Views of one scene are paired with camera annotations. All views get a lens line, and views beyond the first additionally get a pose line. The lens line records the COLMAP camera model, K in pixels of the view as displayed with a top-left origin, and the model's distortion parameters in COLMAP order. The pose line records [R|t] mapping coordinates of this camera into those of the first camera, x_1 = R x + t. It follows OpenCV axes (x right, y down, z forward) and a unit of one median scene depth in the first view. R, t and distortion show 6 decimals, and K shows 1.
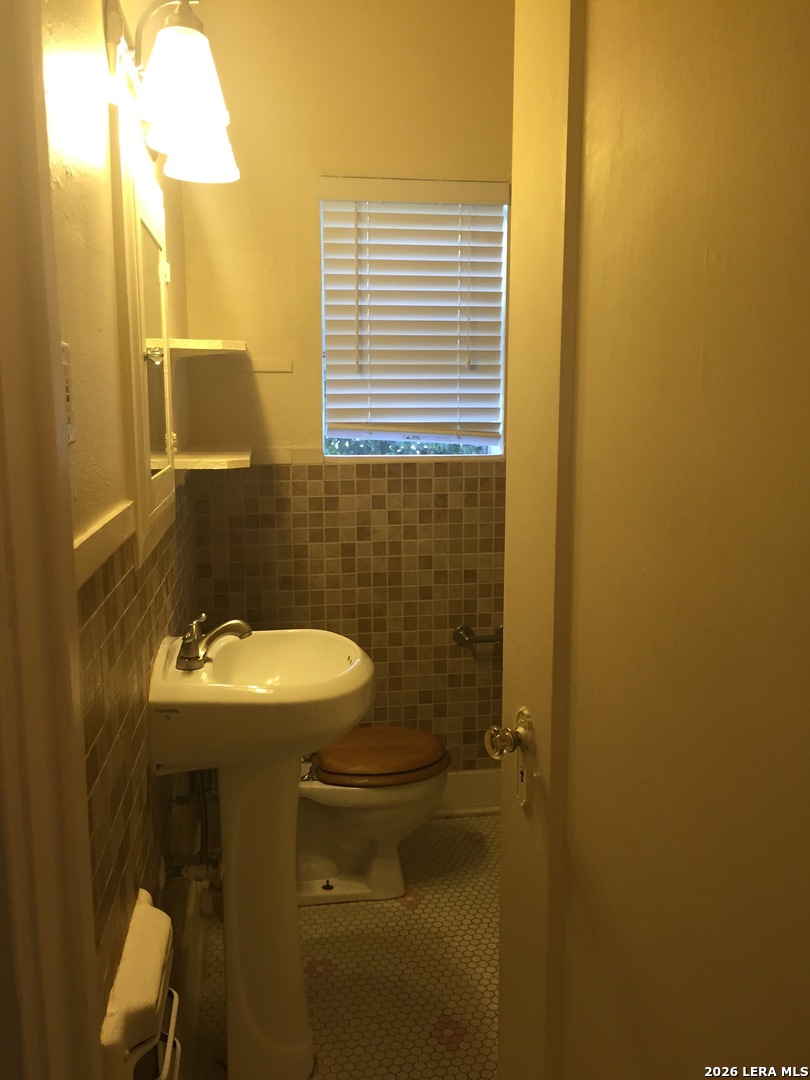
lens RADIAL K [[924.7, 0, 406.2], [0, 924.7, 541.5], [0, 0, 1]] dist [0.054008, -0.033862]
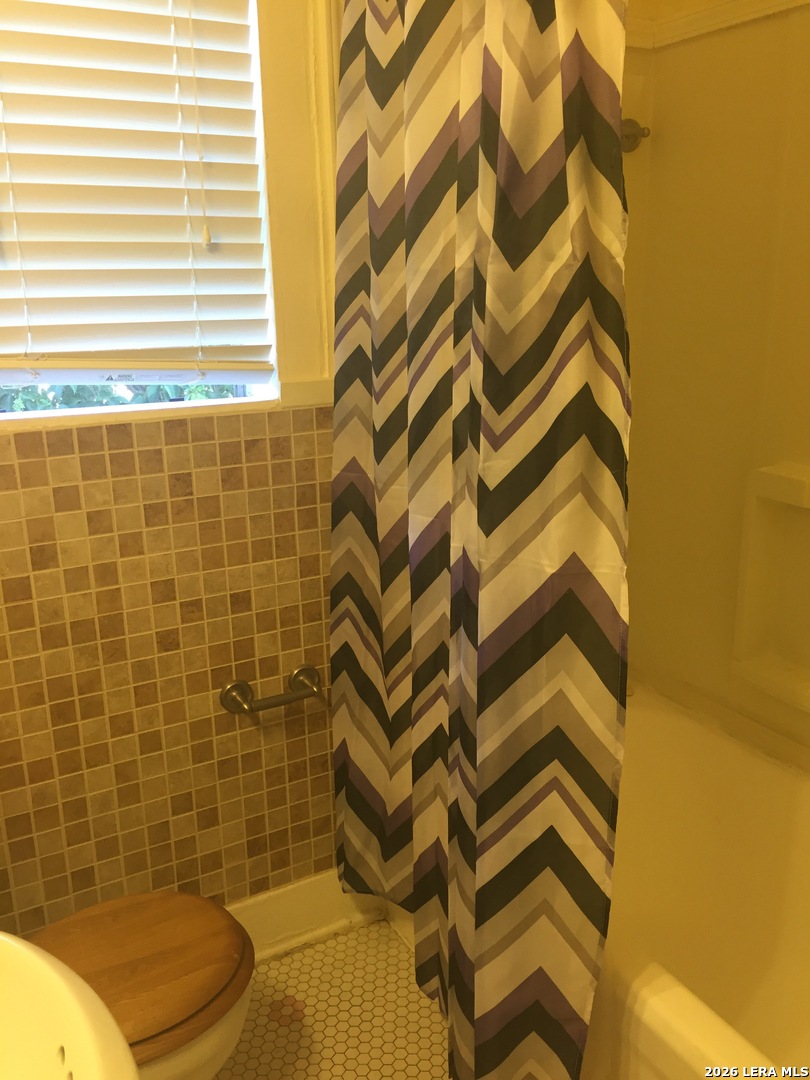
lens RADIAL K [[924.7, 0, 404.8], [0, 924.7, 535.7], [0, 0, 1]] dist [0.054008, -0.033862]
pose [[0.941028, -0.105580, 0.321432, -0.020559], [0.074904, 0.991500, 0.106383, -0.063814], [-0.329932, -0.076033, 0.940938, 0.404539]]
